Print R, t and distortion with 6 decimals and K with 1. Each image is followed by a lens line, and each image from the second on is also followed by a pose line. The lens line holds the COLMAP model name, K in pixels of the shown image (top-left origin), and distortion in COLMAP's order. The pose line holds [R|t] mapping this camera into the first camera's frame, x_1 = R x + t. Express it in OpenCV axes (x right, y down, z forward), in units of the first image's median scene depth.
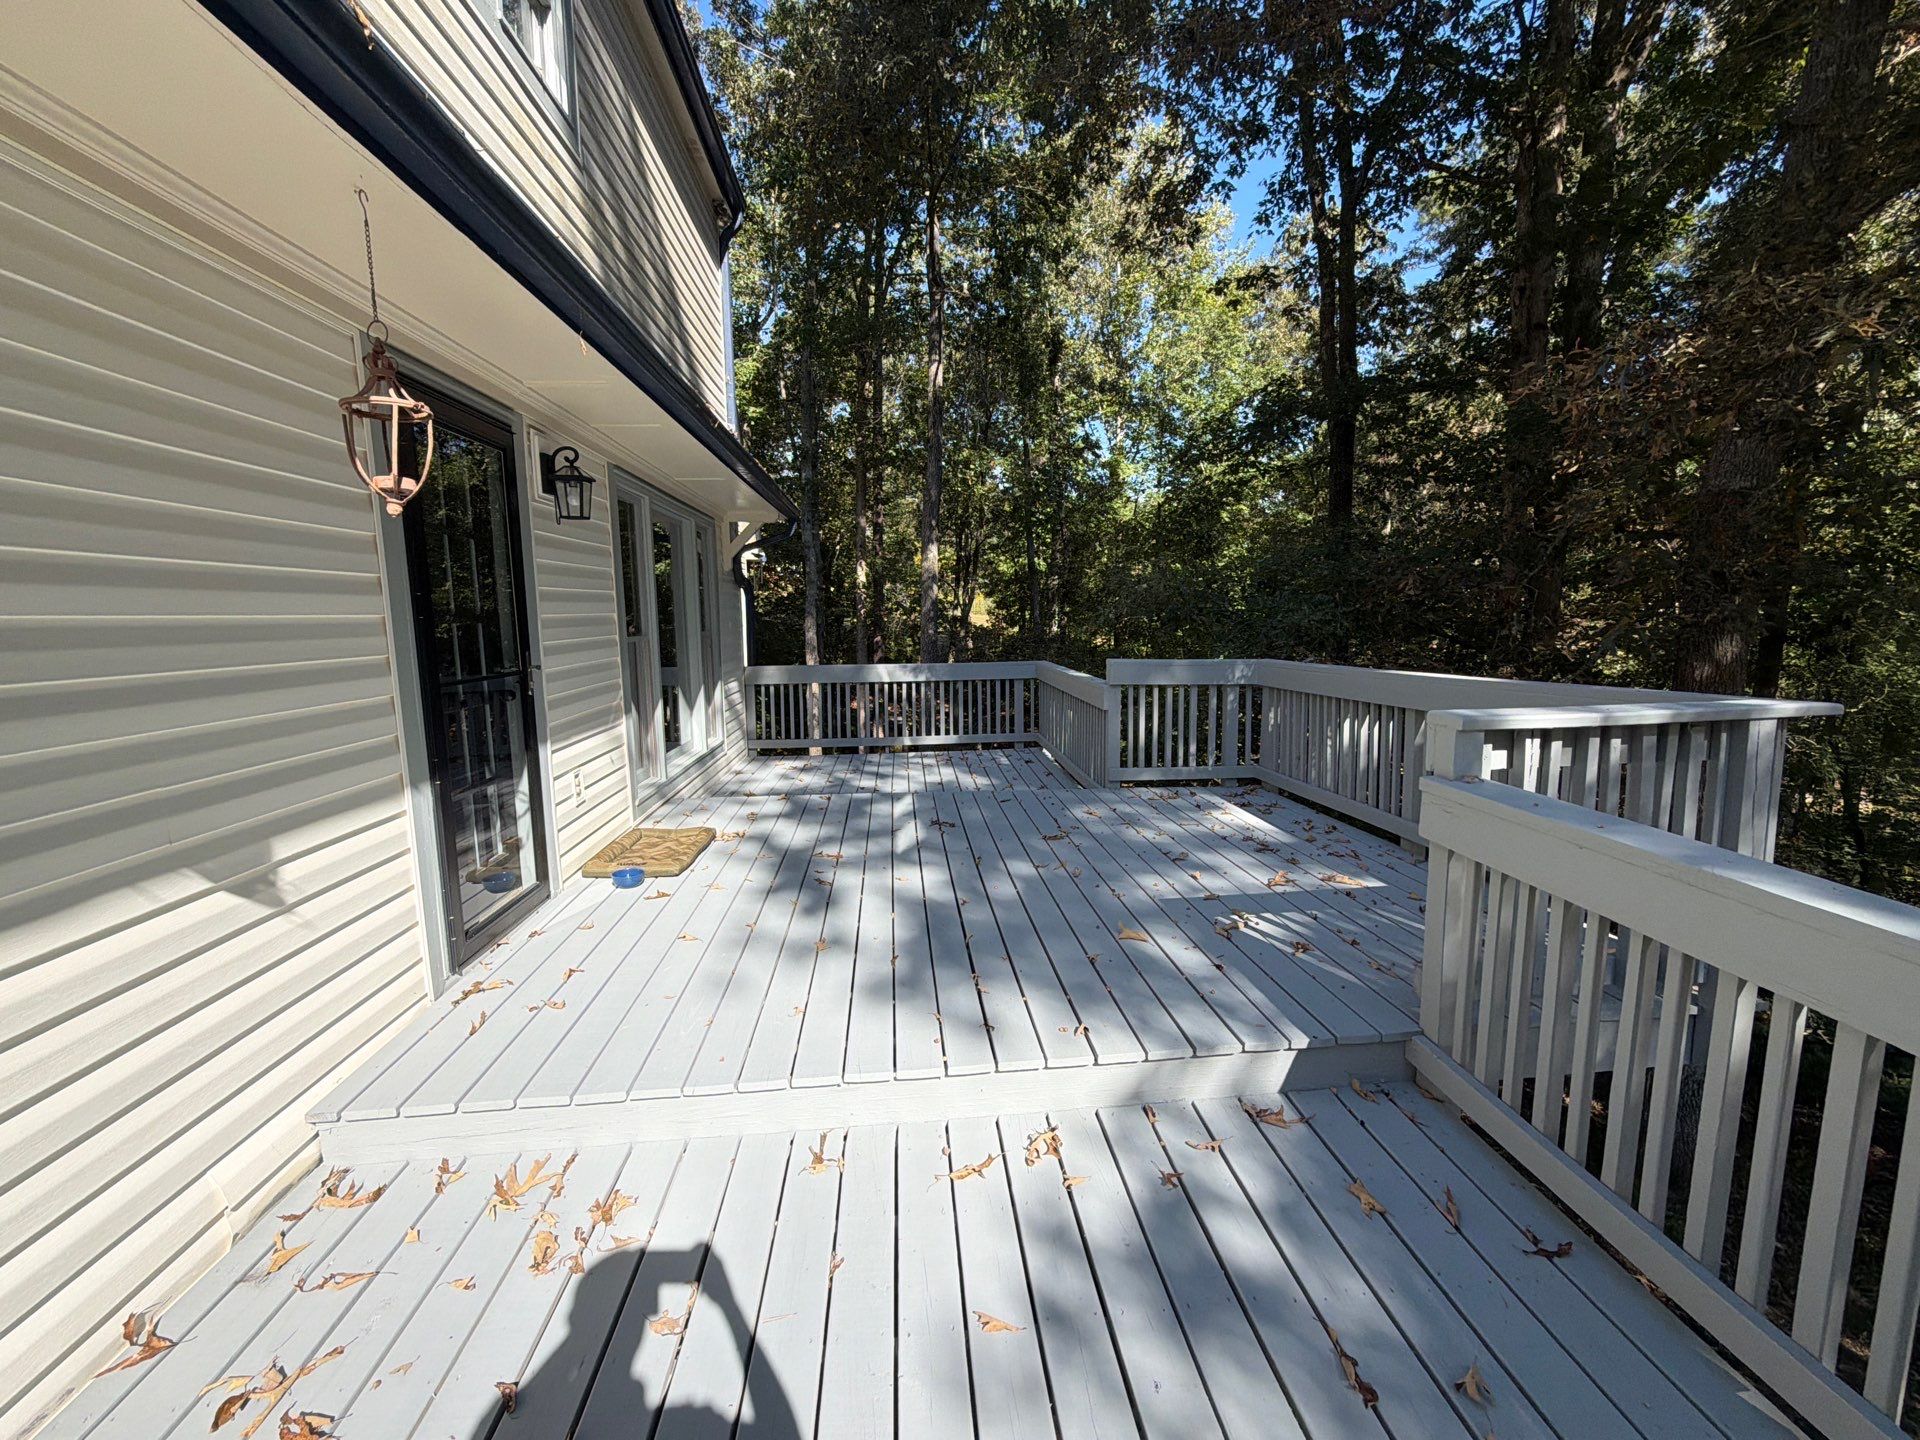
lens RADIAL K [[837.3, 0, 959.7], [0, 837.3, 721.6], [0, 0, 1]] dist [0.002190, -0.000141]
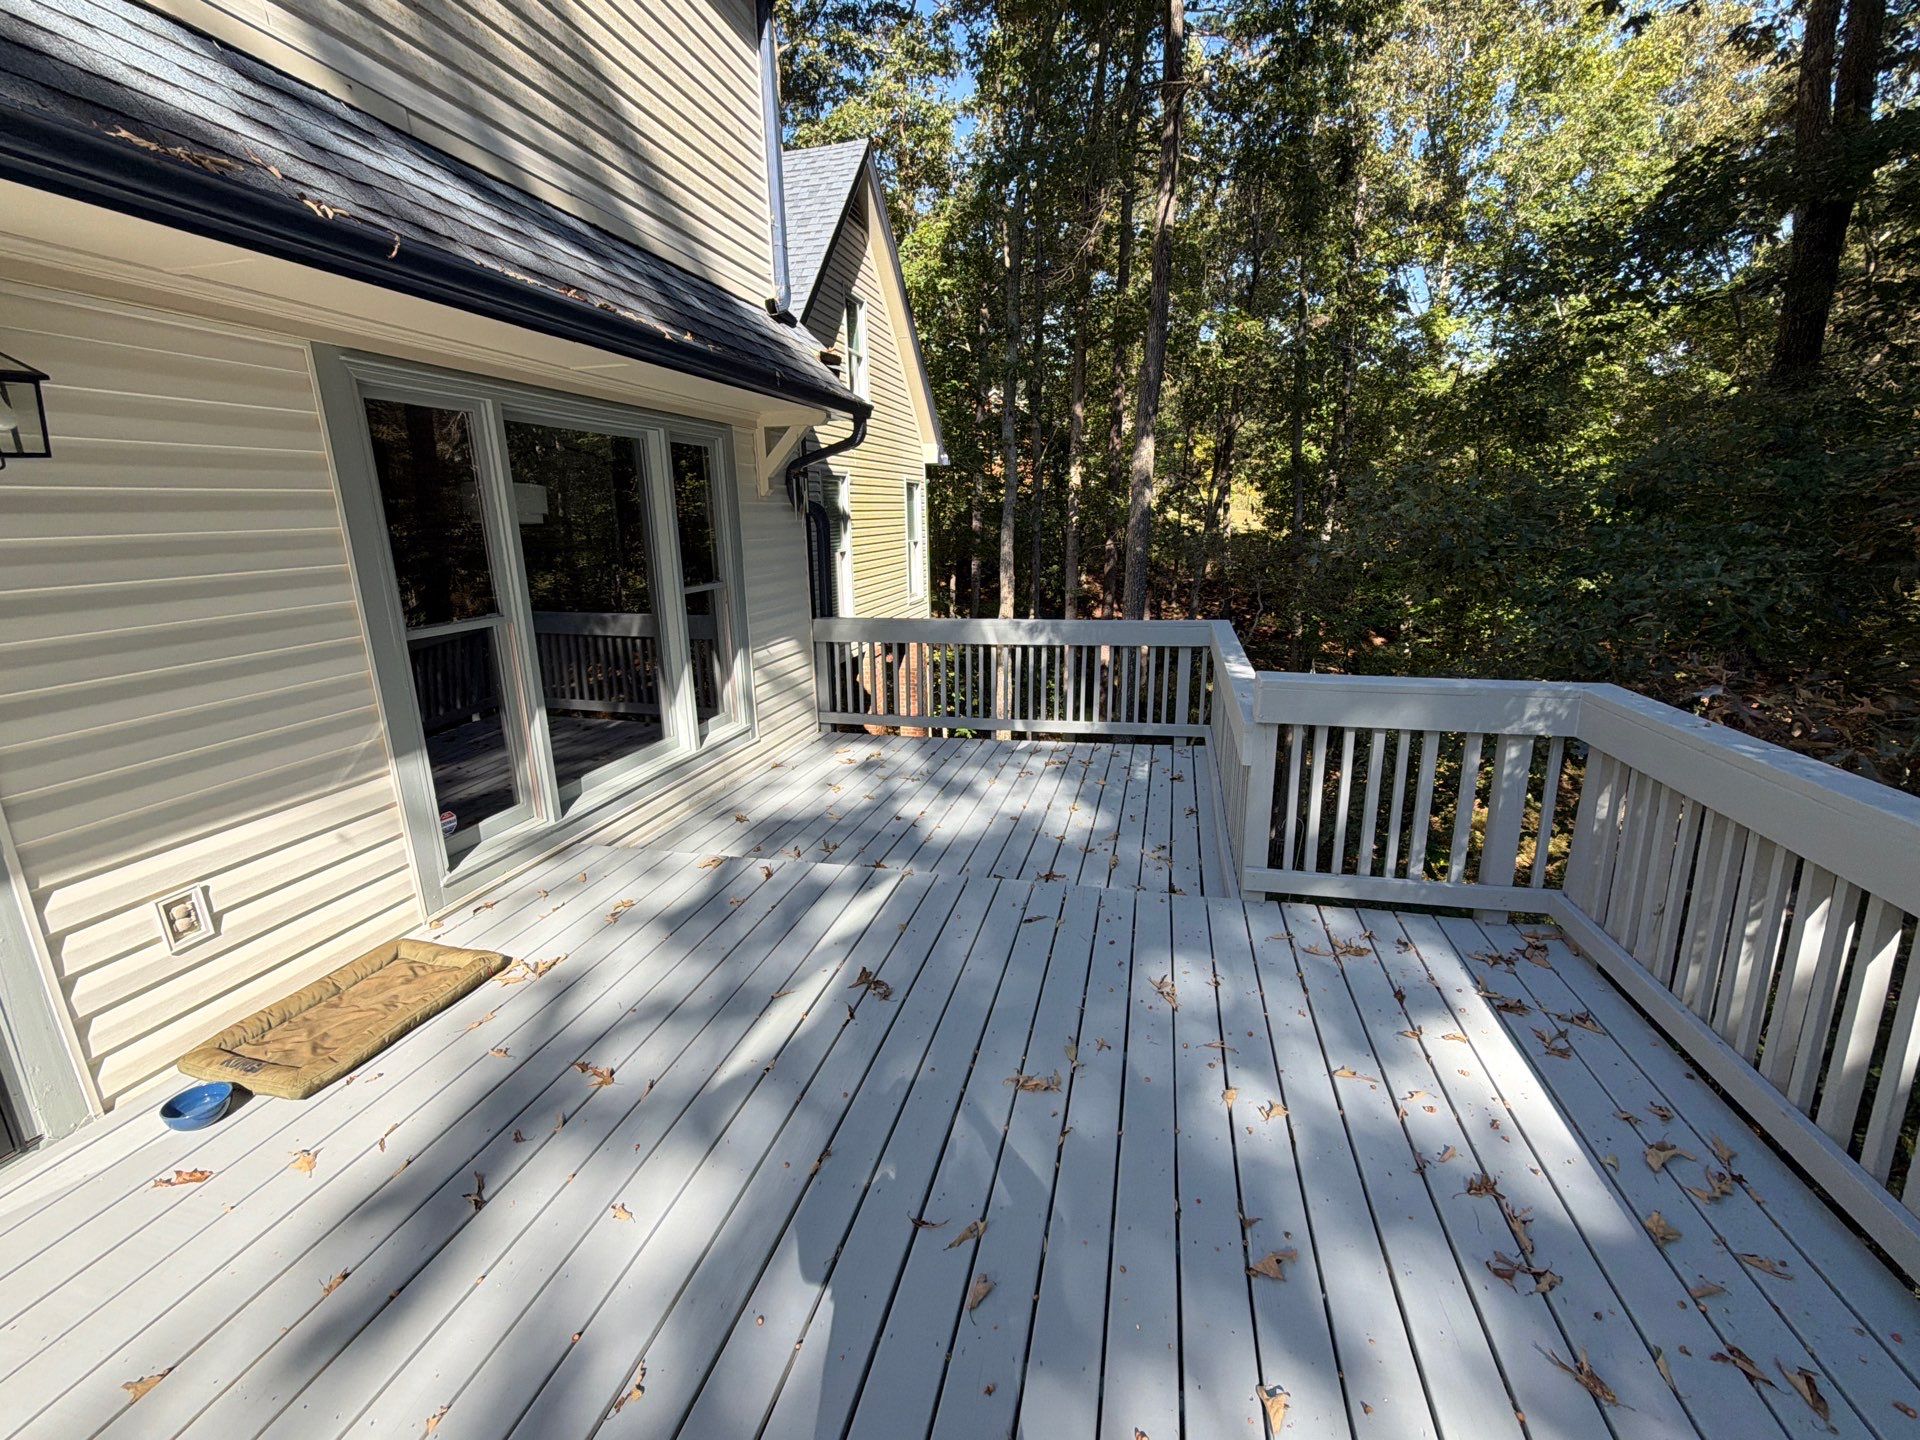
lens RADIAL K [[837.3, 0, 957.3], [0, 837.3, 724.6], [0, 0, 1]] dist [0.002190, -0.000141]
pose [[0.950331, 0.072815, -0.302603, 0.081073], [-0.034272, 0.990818, 0.130788, -0.054241], [0.309348, -0.113921, 0.944101, 0.217698]]
